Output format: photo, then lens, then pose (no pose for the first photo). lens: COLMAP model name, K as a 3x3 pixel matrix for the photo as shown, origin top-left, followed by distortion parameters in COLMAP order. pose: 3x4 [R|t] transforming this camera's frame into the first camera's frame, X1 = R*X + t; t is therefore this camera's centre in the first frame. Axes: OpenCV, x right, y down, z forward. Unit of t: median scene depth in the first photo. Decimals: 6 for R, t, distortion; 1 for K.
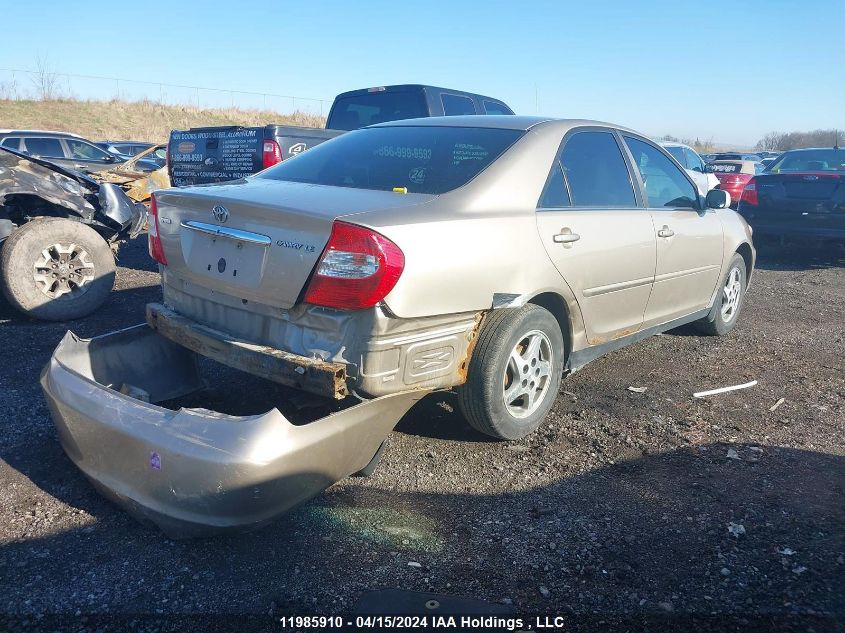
lens RADIAL K [[655.5, 0, 420.9], [0, 655.5, 310.7], [0, 0, 1]] dist [0.029231, -0.017392]
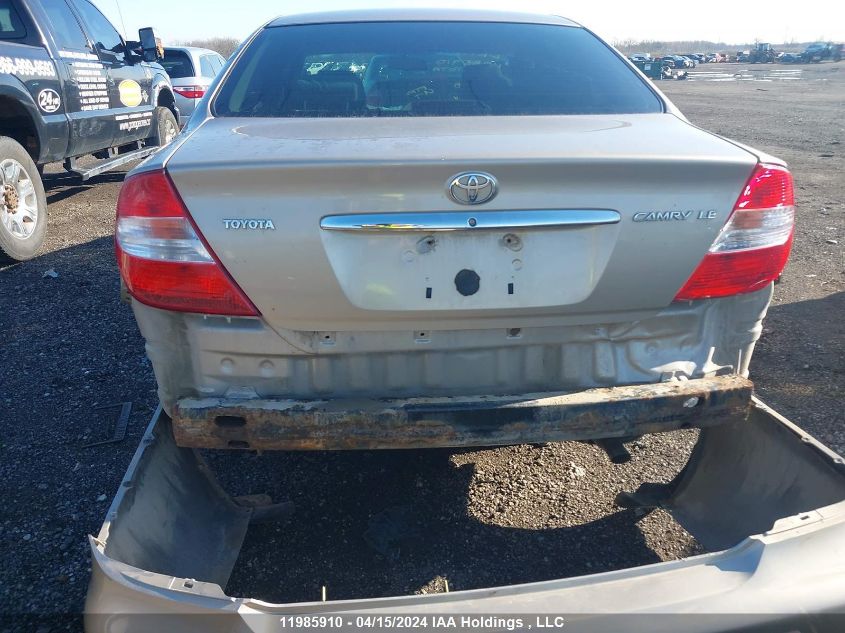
lens RADIAL K [[654.6, 0, 430.1], [0, 654.6, 321.0], [0, 0, 1]] dist [-0.009863, 0.024900]
pose [[0.699488, -0.289125, 0.653547, -0.749011], [0.197236, 0.957091, 0.212310, -0.172649], [-0.686888, -0.019606, 0.726499, 0.688538]]
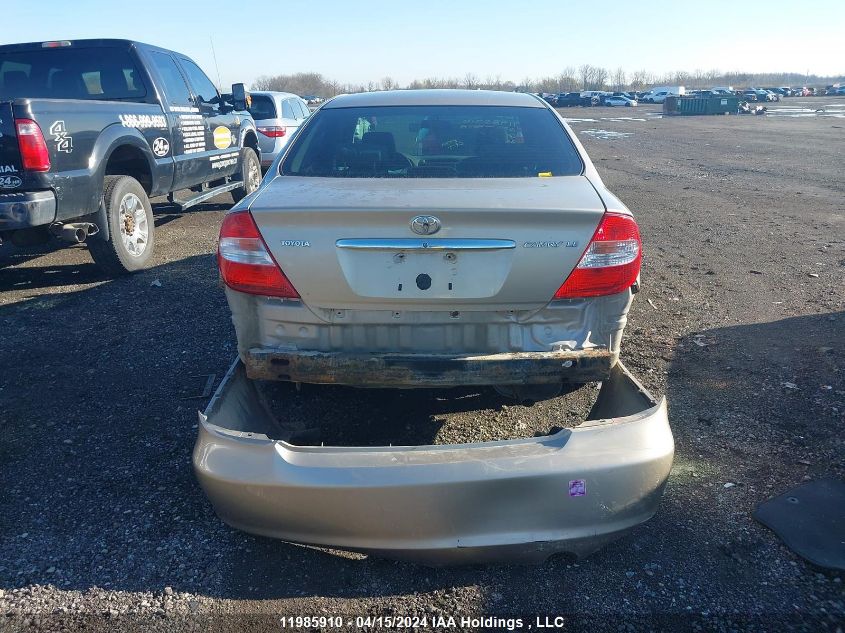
lens RADIAL K [[655.5, 0, 422.6], [0, 655.5, 317.7], [0, 0, 1]] dist [0.029231, -0.017392]
pose [[0.778921, -0.228564, 0.583986, -0.912574], [0.180386, 0.973521, 0.140423, -0.158561], [-0.600618, -0.004035, 0.799526, 0.313758]]
